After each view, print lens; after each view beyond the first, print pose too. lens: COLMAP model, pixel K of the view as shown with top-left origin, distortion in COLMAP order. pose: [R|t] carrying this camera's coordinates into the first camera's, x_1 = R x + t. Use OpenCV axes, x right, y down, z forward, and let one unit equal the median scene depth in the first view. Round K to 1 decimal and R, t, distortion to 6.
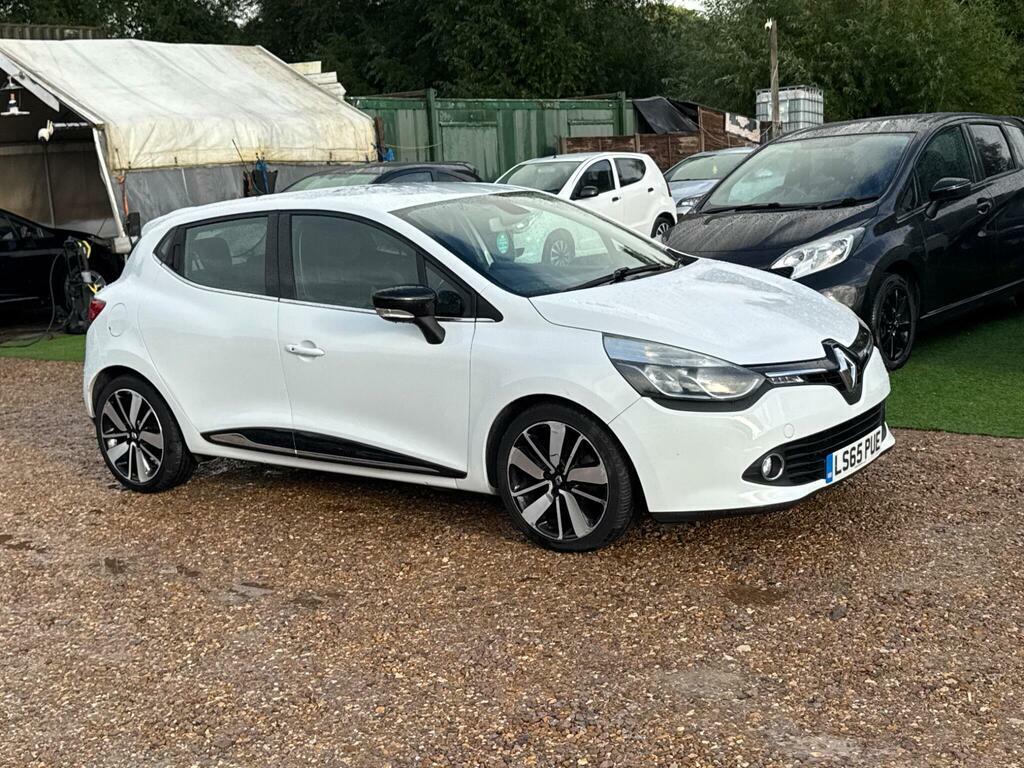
lens RADIAL K [[1297.8, 0, 521.0], [0, 1297.8, 385.8], [0, 0, 1]] dist [0.194108, -0.425784]
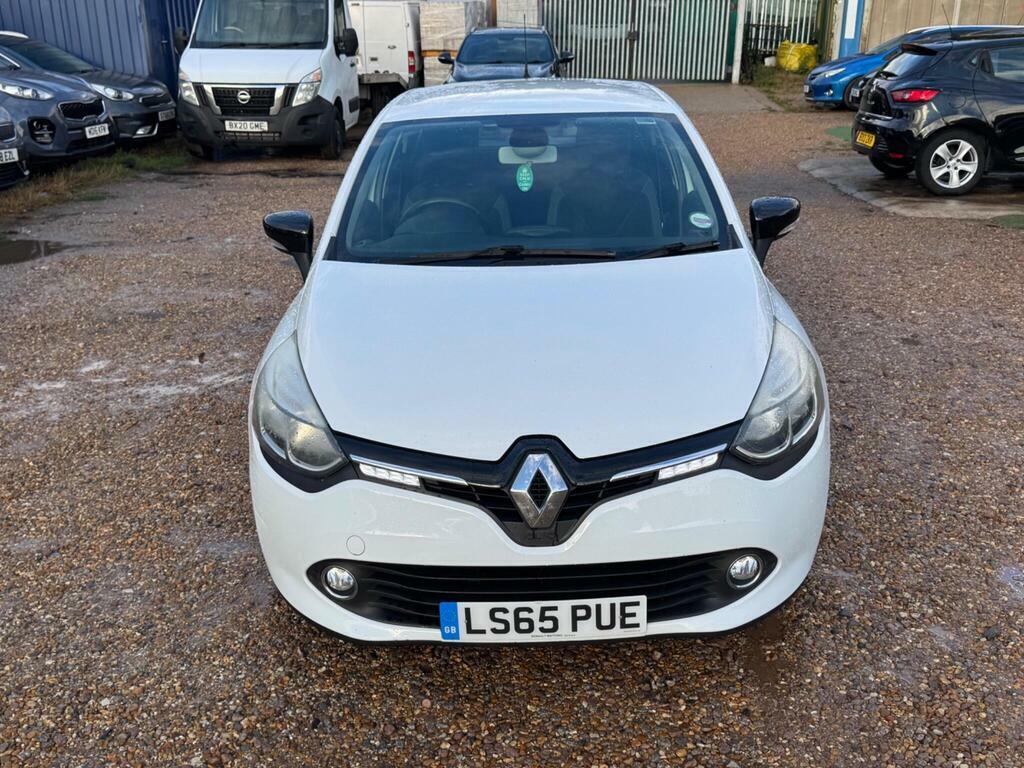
lens RADIAL K [[1041.7, 0, 512.0], [0, 1041.7, 384.0], [0, 0, 1]] dist [0.001560, -0.001821]
pose [[0.611849, 0.313489, -0.726199, 0.560955], [-0.163001, 0.948373, 0.272064, -0.185577], [0.773997, -0.048091, 0.631360, 0.654787]]
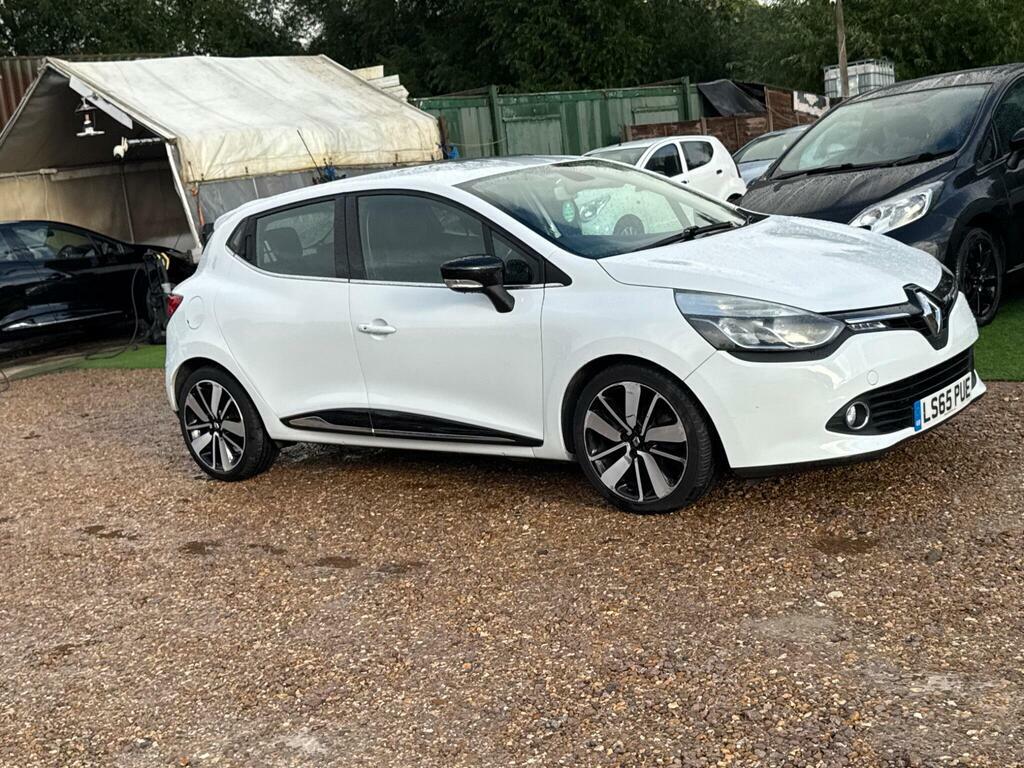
lens RADIAL K [[1299.2, 0, 505.3], [0, 1299.2, 386.6], [0, 0, 1]] dist [0.186131, -0.396284]
pose [[0.996224, -0.049918, -0.071032, 0.002204], [0.049830, 0.998753, -0.003021, 0.027365], [0.071094, -0.000529, 0.997469, 0.007404]]
